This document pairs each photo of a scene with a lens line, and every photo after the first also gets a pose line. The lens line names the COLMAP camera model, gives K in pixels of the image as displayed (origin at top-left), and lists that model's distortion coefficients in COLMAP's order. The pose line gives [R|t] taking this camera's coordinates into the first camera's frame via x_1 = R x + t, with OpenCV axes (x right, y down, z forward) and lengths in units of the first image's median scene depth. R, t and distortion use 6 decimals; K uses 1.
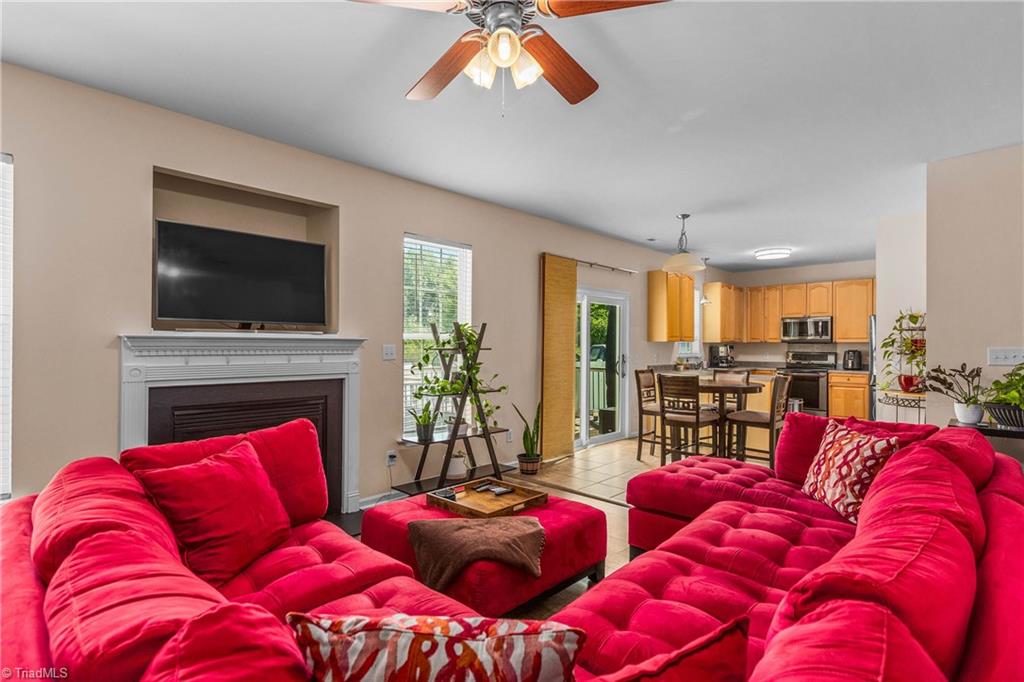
lens RADIAL K [[494.3, 0, 511.1], [0, 494.3, 342.2], [0, 0, 1]] dist [-0.004805, -0.000756]
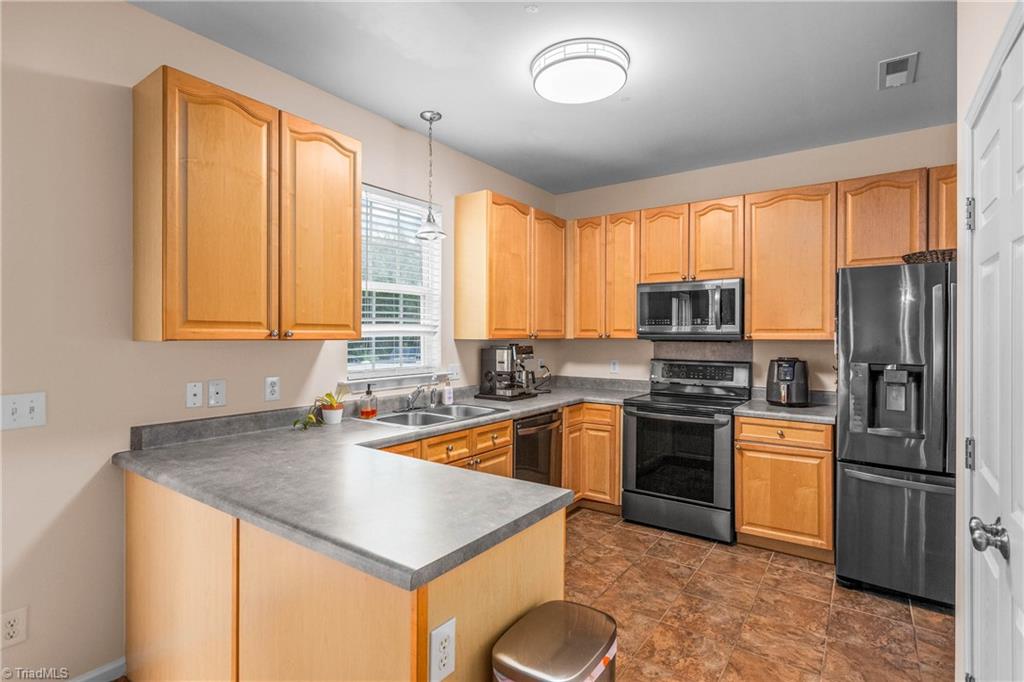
lens RADIAL K [[494.3, 0, 518.2], [0, 494.3, 334.6], [0, 0, 1]] dist [-0.004805, -0.000756]
pose [[0.987605, -0.001957, 0.156947, 0.384310], [0.001231, 0.999988, 0.004727, -0.005729], [-0.156954, -0.004475, 0.987596, 0.597085]]
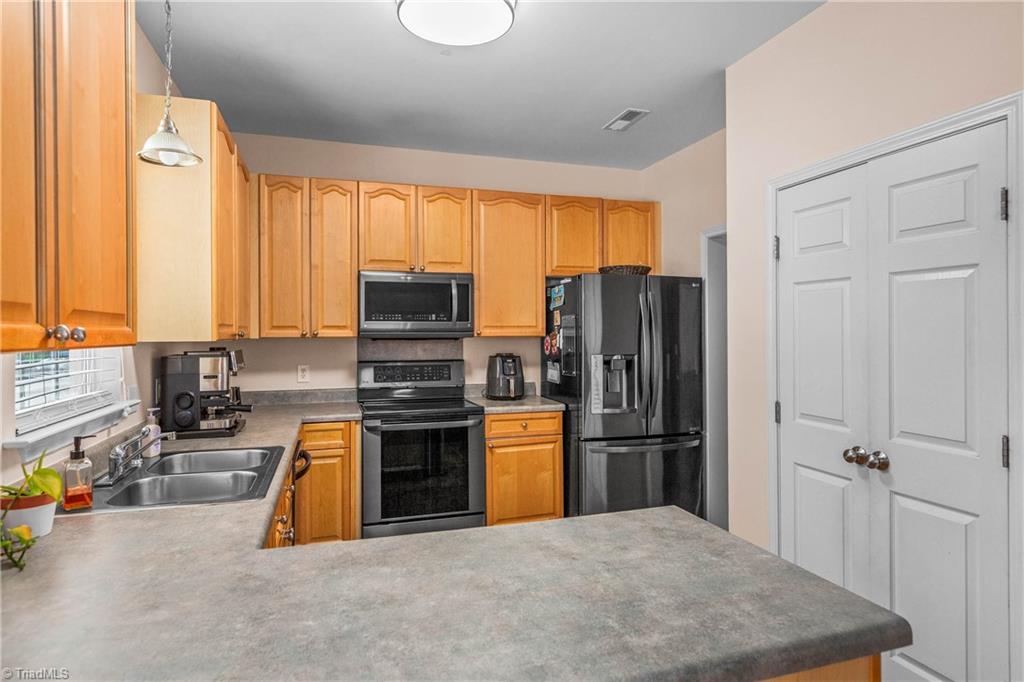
lens RADIAL K [[558.3, 0, 505.2], [0, 558.3, 331.0], [0, 0, 1]] dist [0.001232, -0.000561]
pose [[0.482988, -0.004881, 0.875613, 0.246676], [0.001952, 0.999988, 0.004498, -0.005975], [-0.875625, -0.000463, 0.482992, 0.730819]]
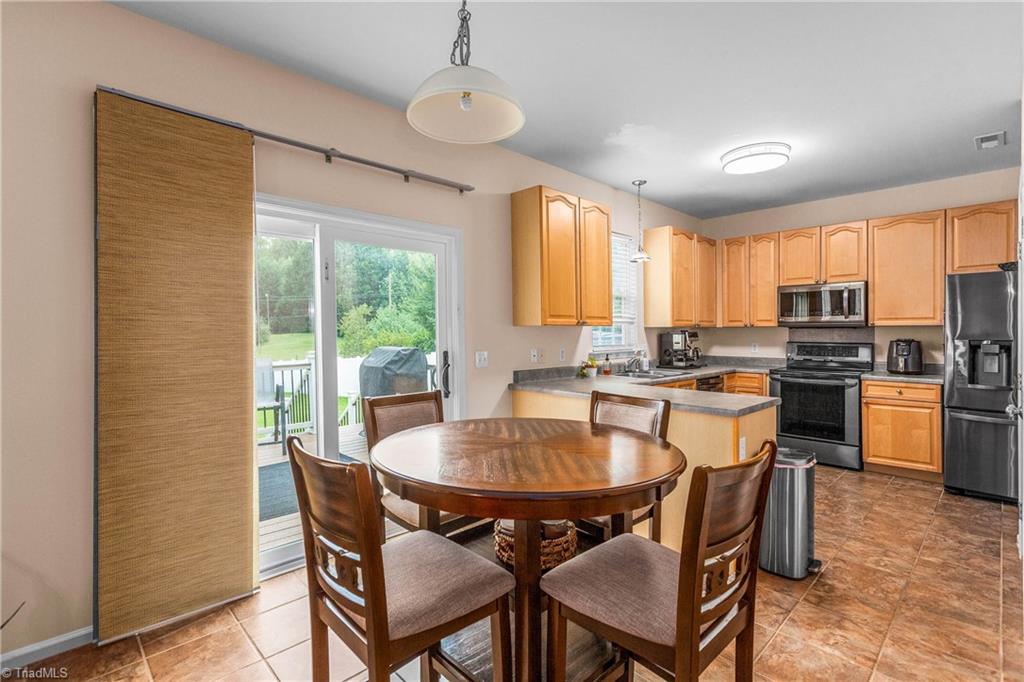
lens RADIAL K [[472.2, 0, 489.2], [0, 472.2, 331.6], [0, 0, 1]] dist [-0.017767, 0.001381]
pose [[0.997973, -0.006429, -0.063312, 0.237854], [0.006828, 0.999958, 0.006083, 0.000946], [0.063270, -0.006503, 0.997975, 0.415831]]
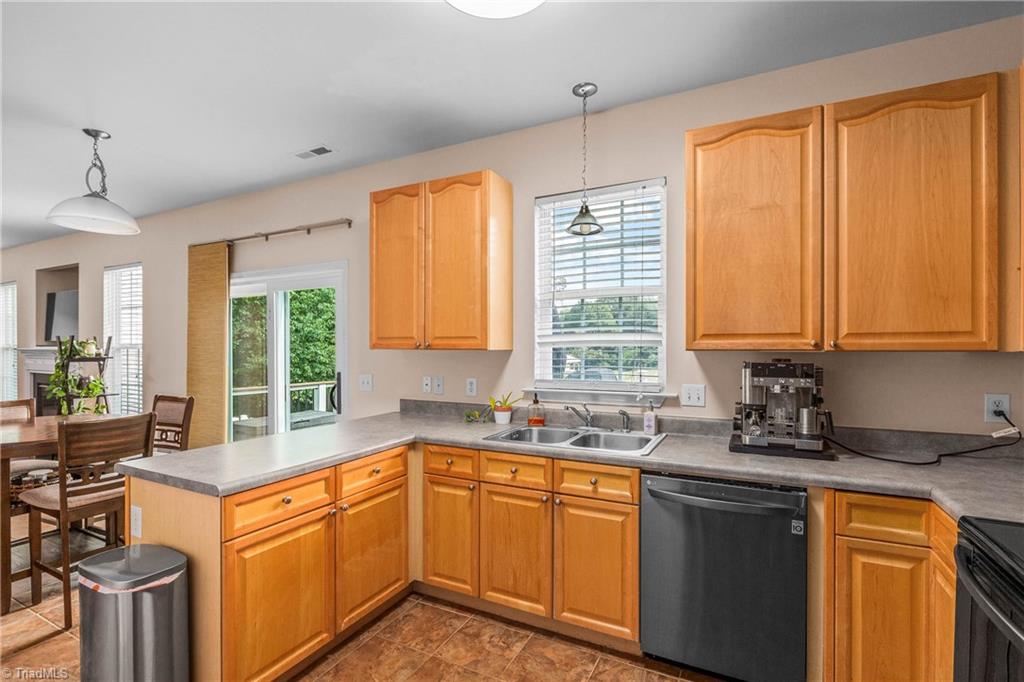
lens RADIAL K [[494.3, 0, 511.0], [0, 494.3, 342.0], [0, 0, 1]] dist [-0.004805, -0.000756]
pose [[0.281438, -0.015171, -0.959459, 0.656474], [0.008852, 0.999874, -0.013213, -0.001930], [0.959538, -0.004775, 0.281537, 0.826749]]
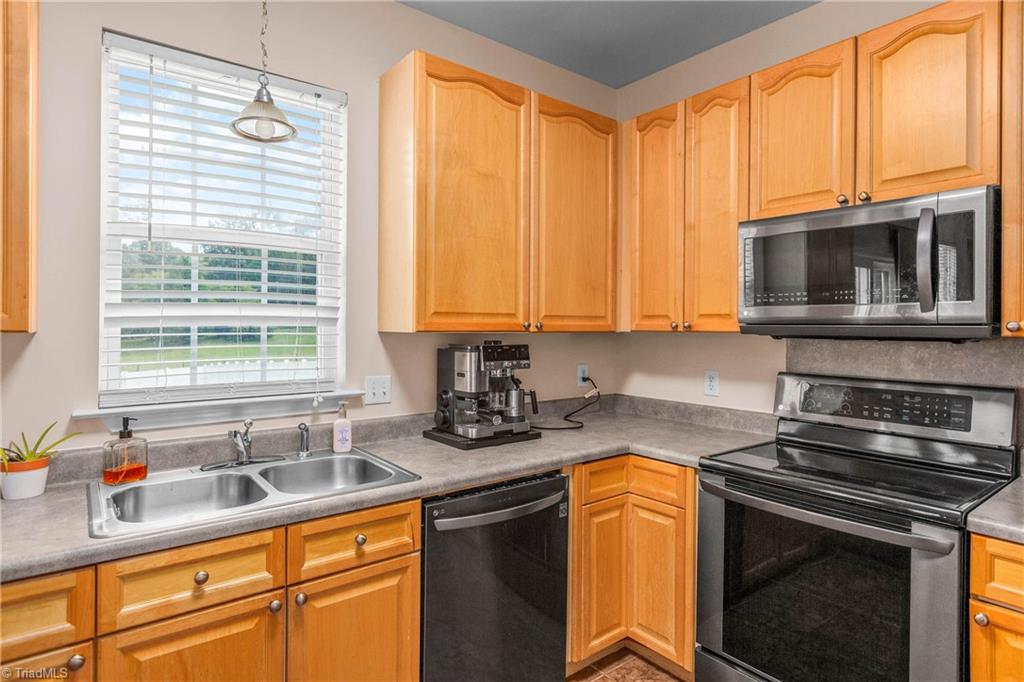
lens RADIAL K [[558.3, 0, 514.1], [0, 558.3, 323.4], [0, 0, 1]] dist [0.001232, -0.000561]
pose [[0.991296, -0.000418, -0.131651, 0.496189], [0.000526, 1.000000, 0.000784, -0.004020], [0.131651, -0.000847, 0.991296, 0.764316]]
